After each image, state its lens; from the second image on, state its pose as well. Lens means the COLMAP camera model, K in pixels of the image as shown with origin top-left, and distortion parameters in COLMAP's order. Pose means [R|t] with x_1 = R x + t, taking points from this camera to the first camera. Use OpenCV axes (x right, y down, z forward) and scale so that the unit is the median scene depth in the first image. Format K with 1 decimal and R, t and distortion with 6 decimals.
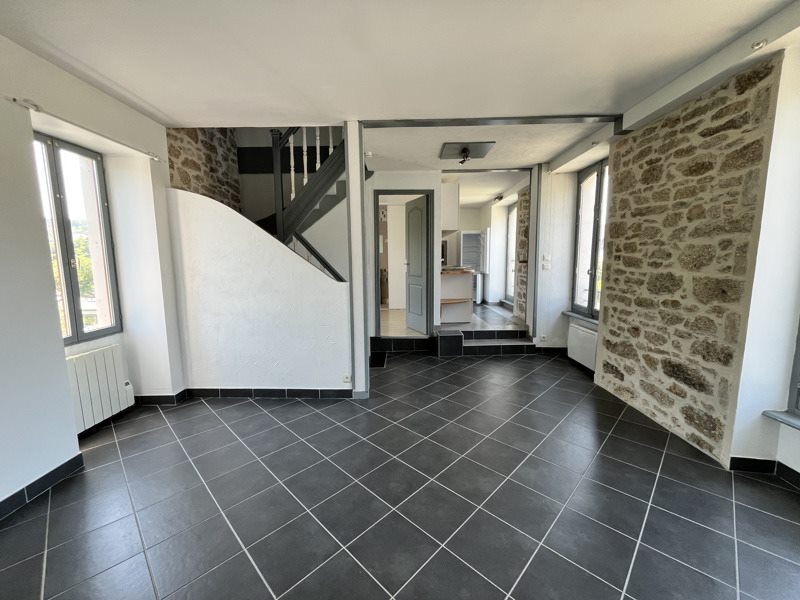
lens RADIAL K [[323.5, 0, 400.2], [0, 323.5, 301.0], [0, 0, 1]] dist [0.000472, 0.000041]
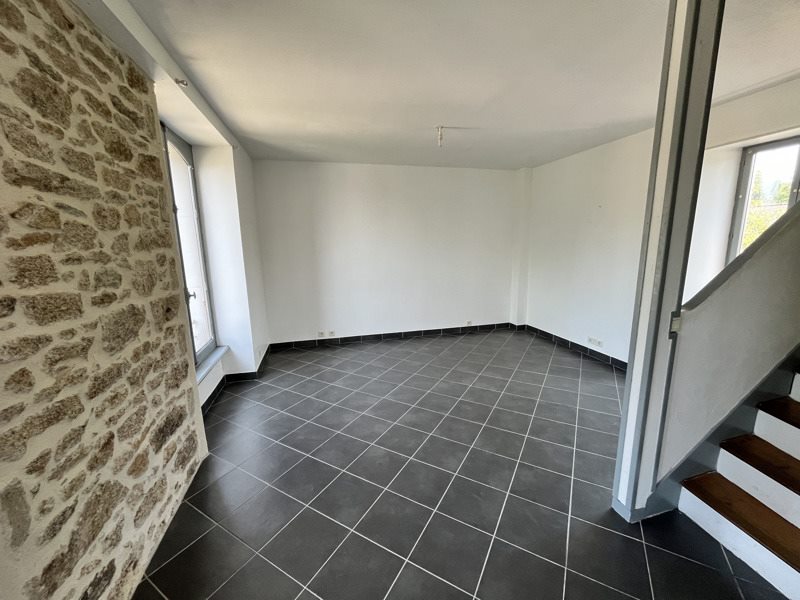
lens RADIAL K [[323.5, 0, 399.3], [0, 323.5, 299.9], [0, 0, 1]] dist [0.000472, 0.000041]
pose [[-0.968408, 0.073193, -0.238388, 0.456331], [-0.002610, 0.952929, 0.303184, -0.270169], [0.249357, 0.294228, -0.922633, 1.596836]]
